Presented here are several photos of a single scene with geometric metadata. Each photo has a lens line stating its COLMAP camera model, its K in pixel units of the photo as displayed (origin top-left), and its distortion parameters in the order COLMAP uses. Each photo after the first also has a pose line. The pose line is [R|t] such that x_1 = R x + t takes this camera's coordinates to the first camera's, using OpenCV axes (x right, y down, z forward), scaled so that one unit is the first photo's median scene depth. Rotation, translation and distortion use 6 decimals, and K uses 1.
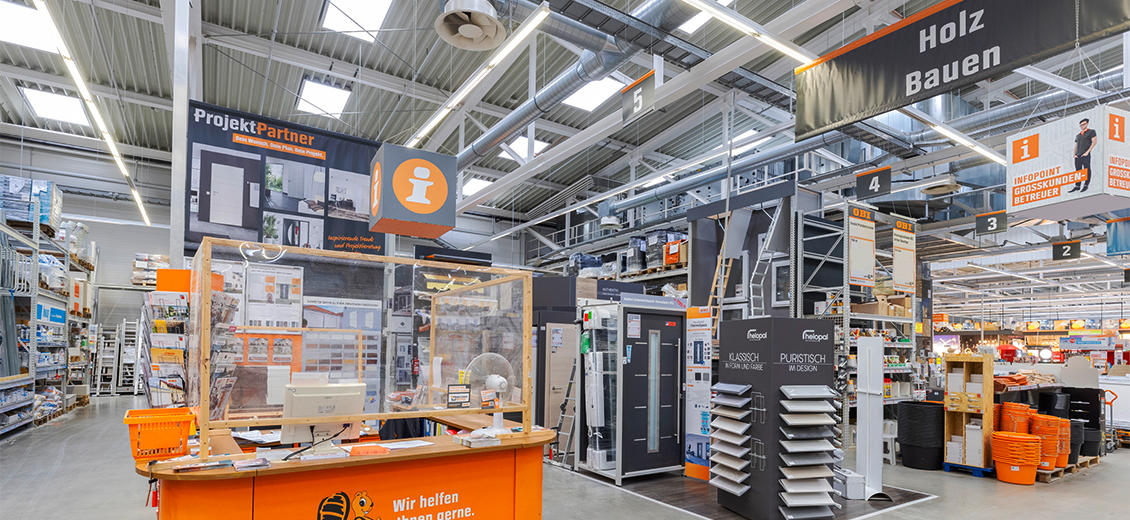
lens RADIAL K [[546.5, 0, 574.3], [0, 546.5, 339.0], [0, 0, 1]] dist [-0.003540, 0.000556]
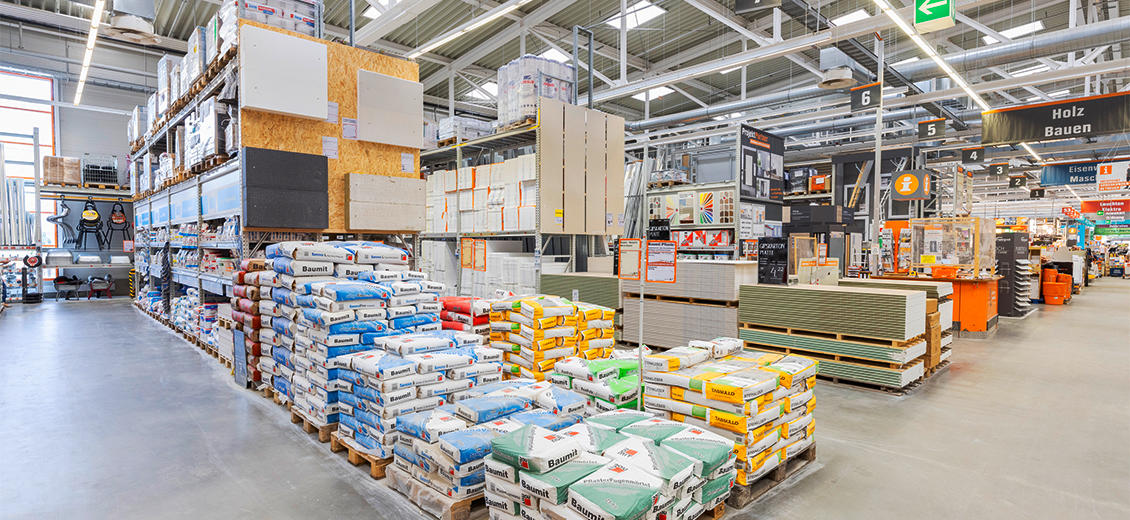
lens RADIAL K [[546.5, 0, 564.7], [0, 546.5, 262.0], [0, 0, 1]] dist [-0.003540, 0.000556]
pose [[0.983848, -0.015436, 0.178337, -1.870069], [0.005714, 0.998476, 0.054898, -0.047280], [-0.178913, -0.052992, 0.982437, -0.971681]]
